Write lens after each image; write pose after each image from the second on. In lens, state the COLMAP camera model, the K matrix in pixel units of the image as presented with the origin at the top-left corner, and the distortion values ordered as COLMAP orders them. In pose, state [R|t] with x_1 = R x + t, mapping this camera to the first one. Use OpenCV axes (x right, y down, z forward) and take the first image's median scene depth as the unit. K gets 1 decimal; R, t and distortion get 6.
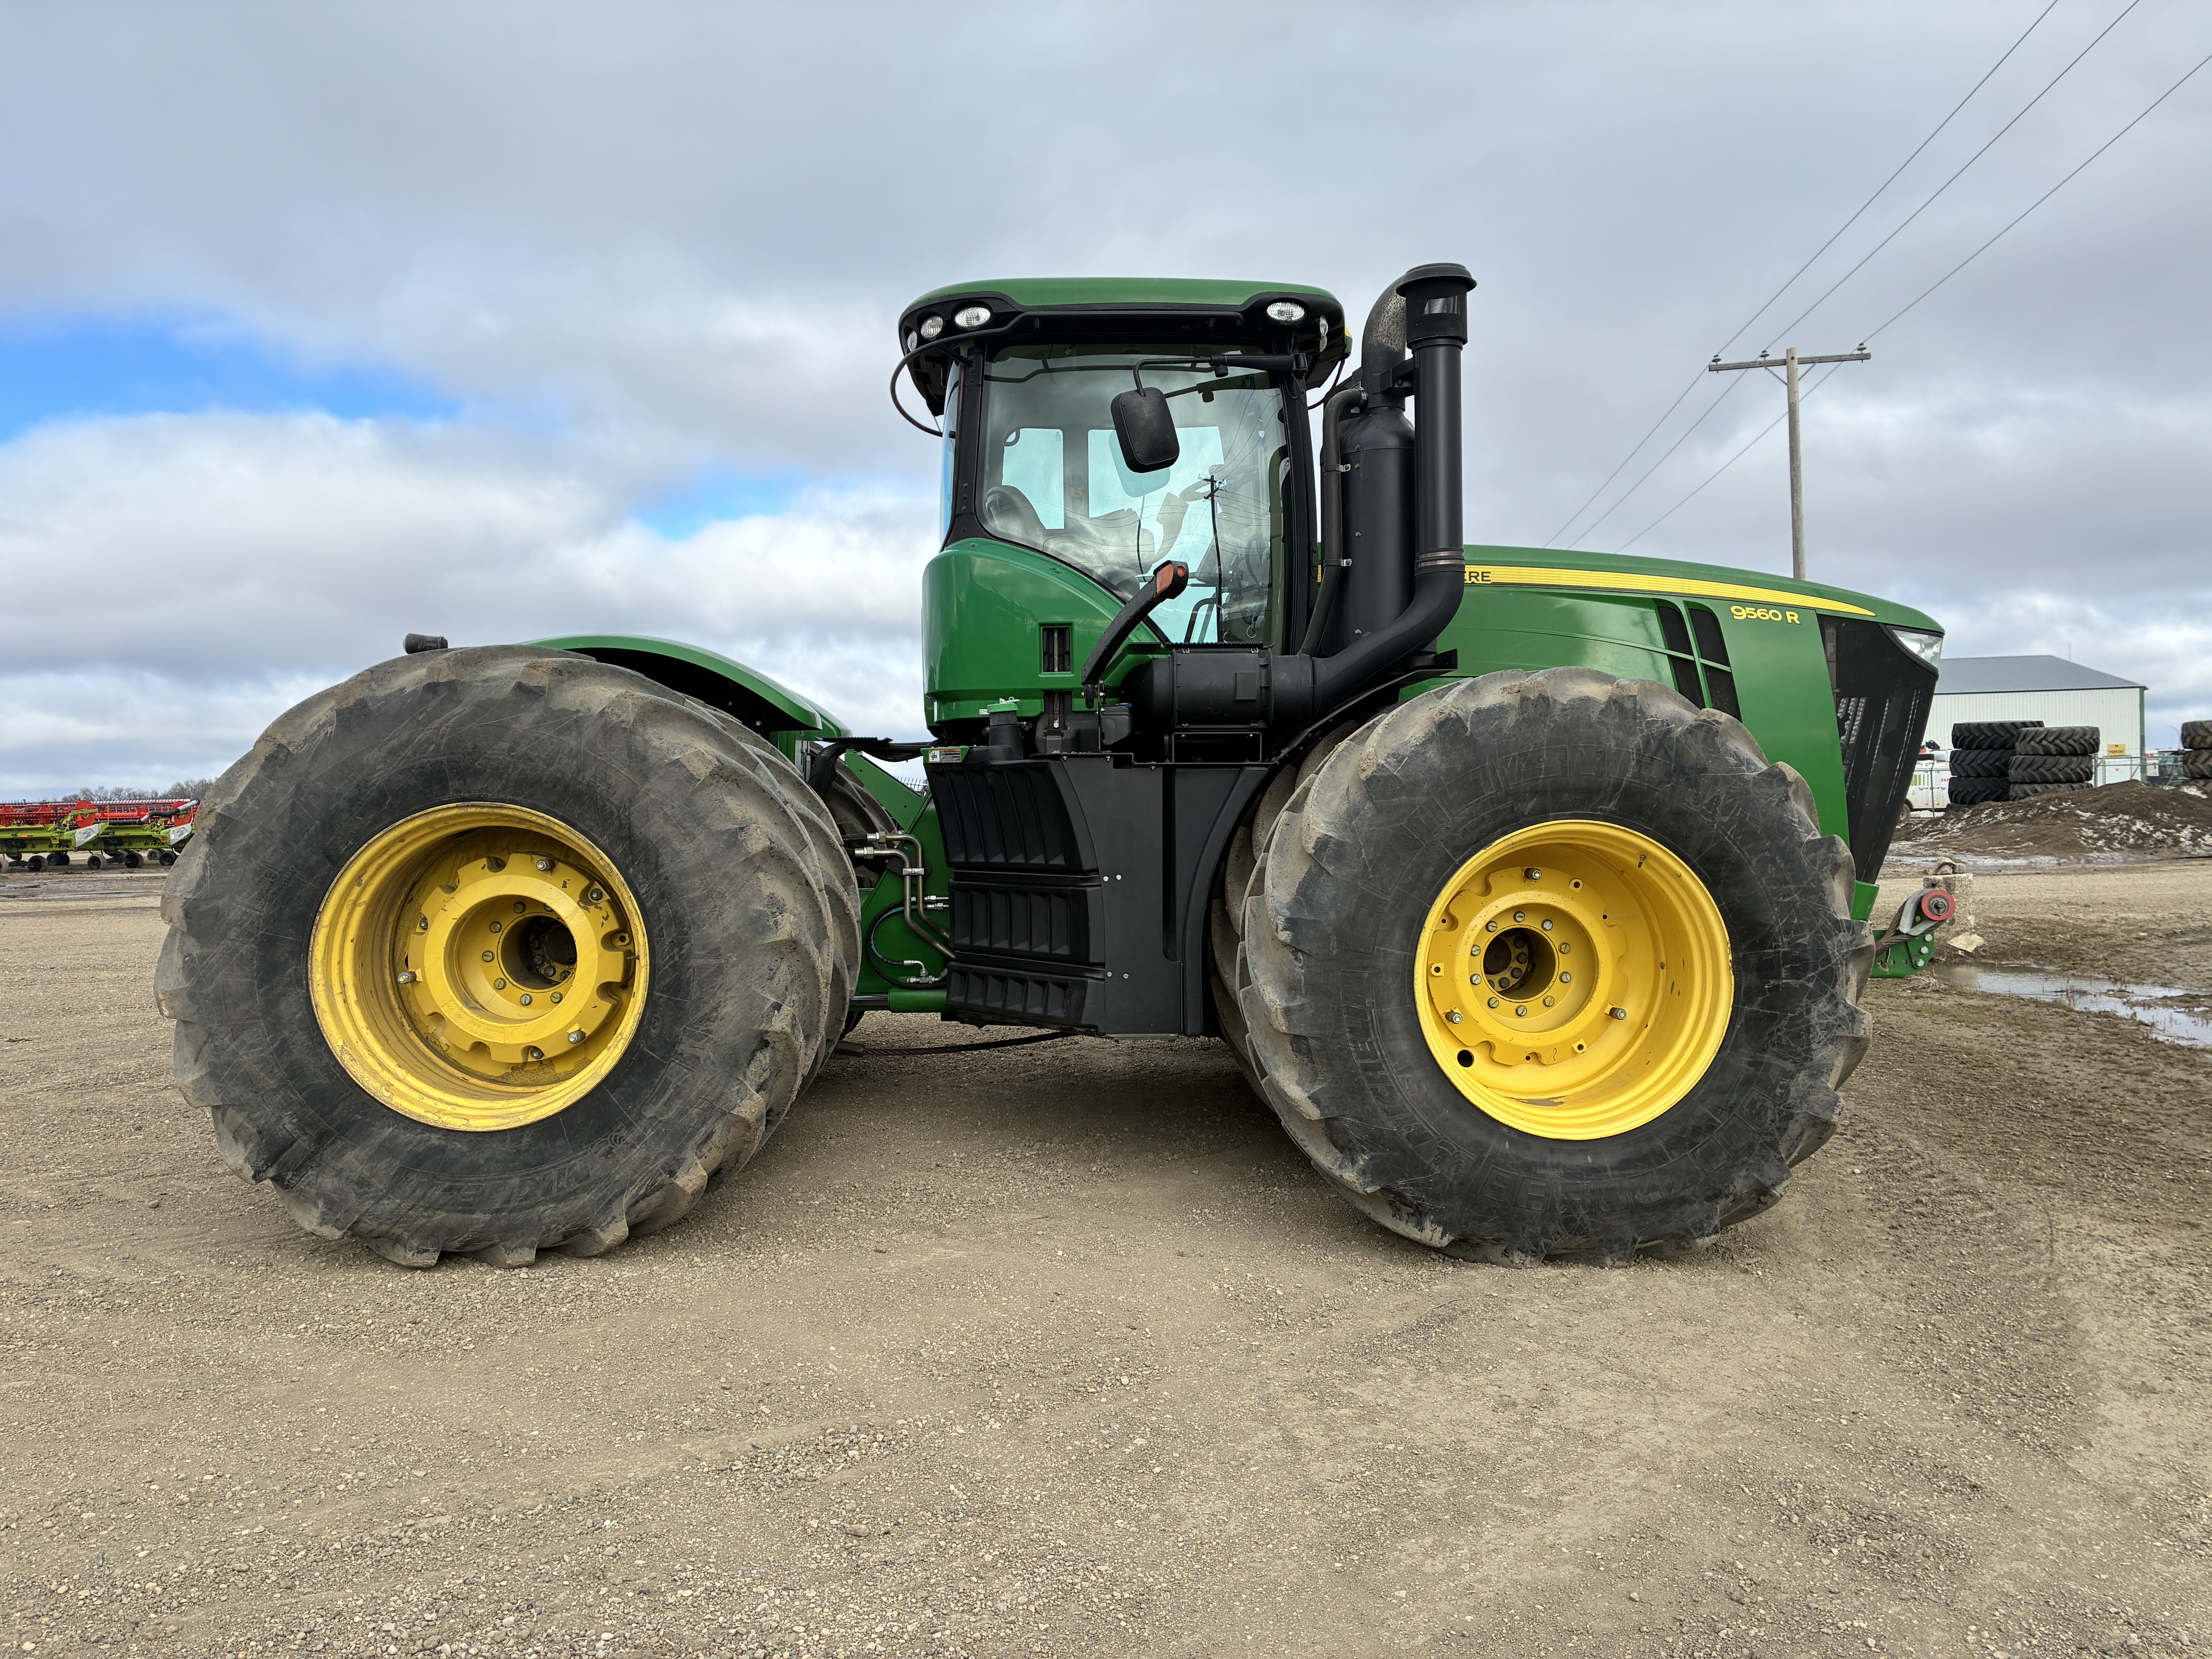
lens RADIAL K [[1713.3, 0, 1100.3], [0, 1713.3, 833.2], [0, 0, 1]] dist [0.046925, -0.015917]
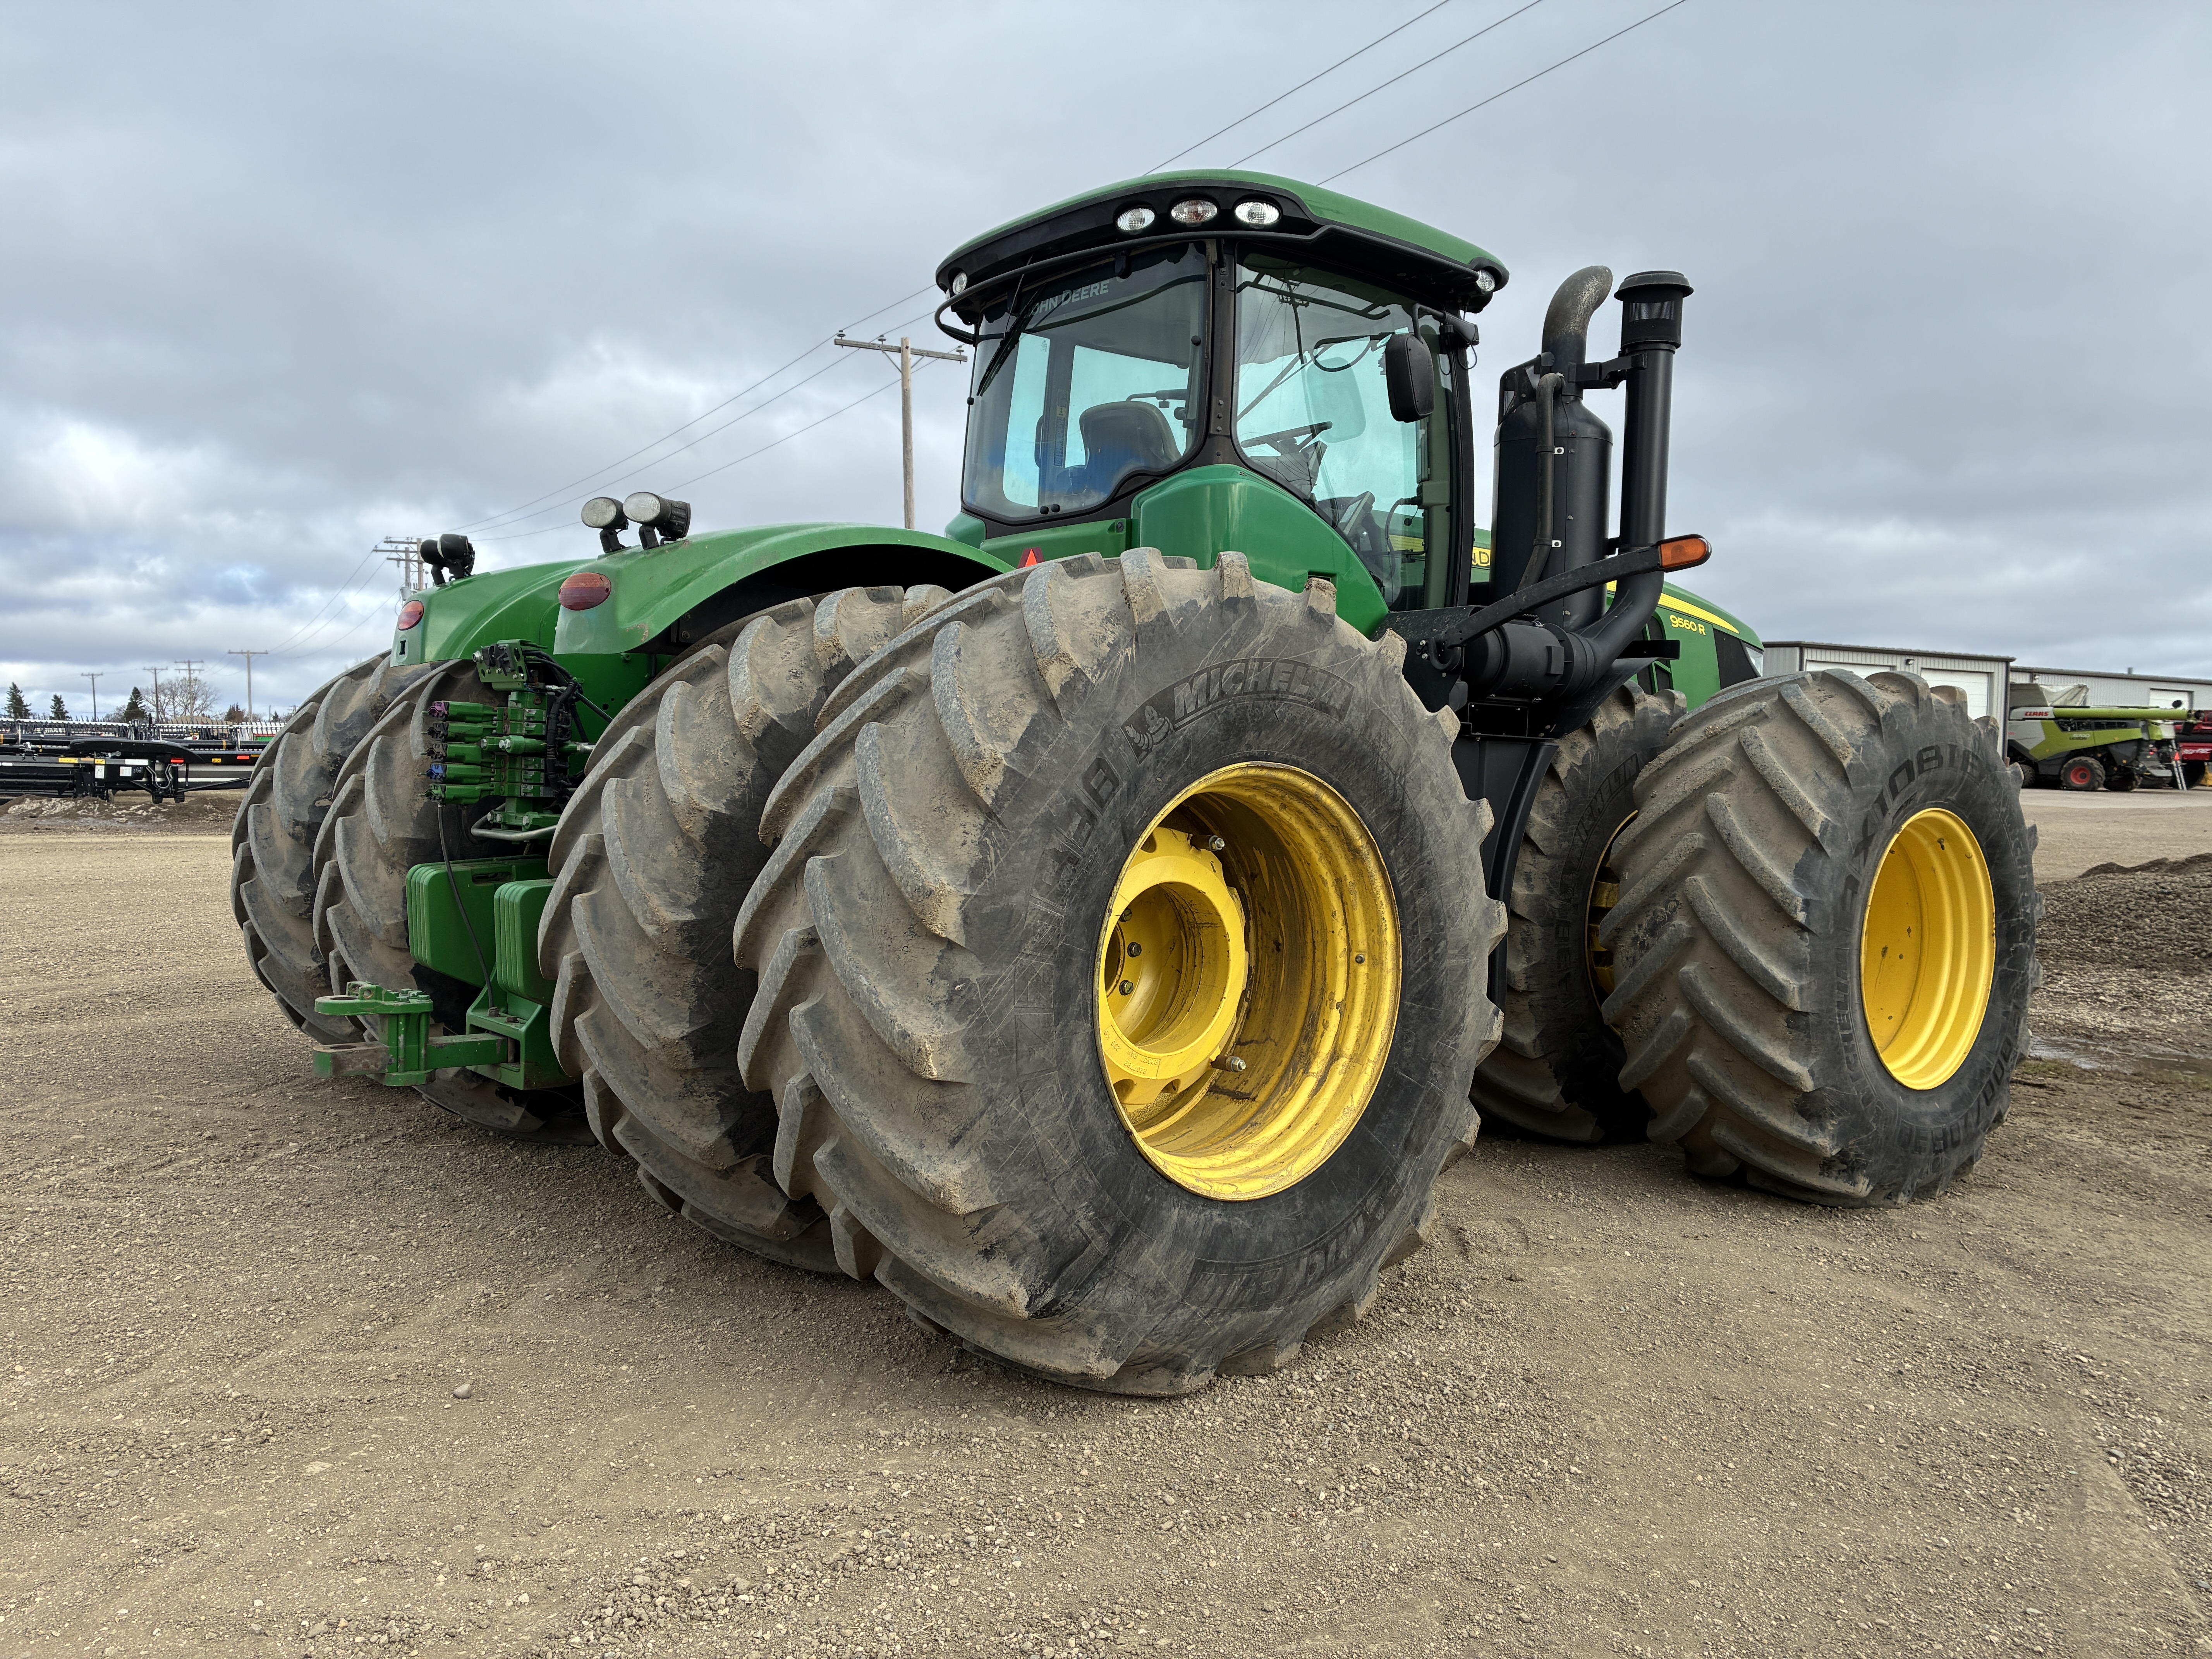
lens RADIAL K [[1713.3, 0, 1101.6], [0, 1713.3, 809.7], [0, 0, 1]] dist [0.046925, -0.015917]
pose [[0.779981, 0.016106, 0.625596, -0.887781], [-0.027055, 0.999602, 0.007996, -0.001098], [-0.625218, -0.023162, 0.780106, 0.462837]]
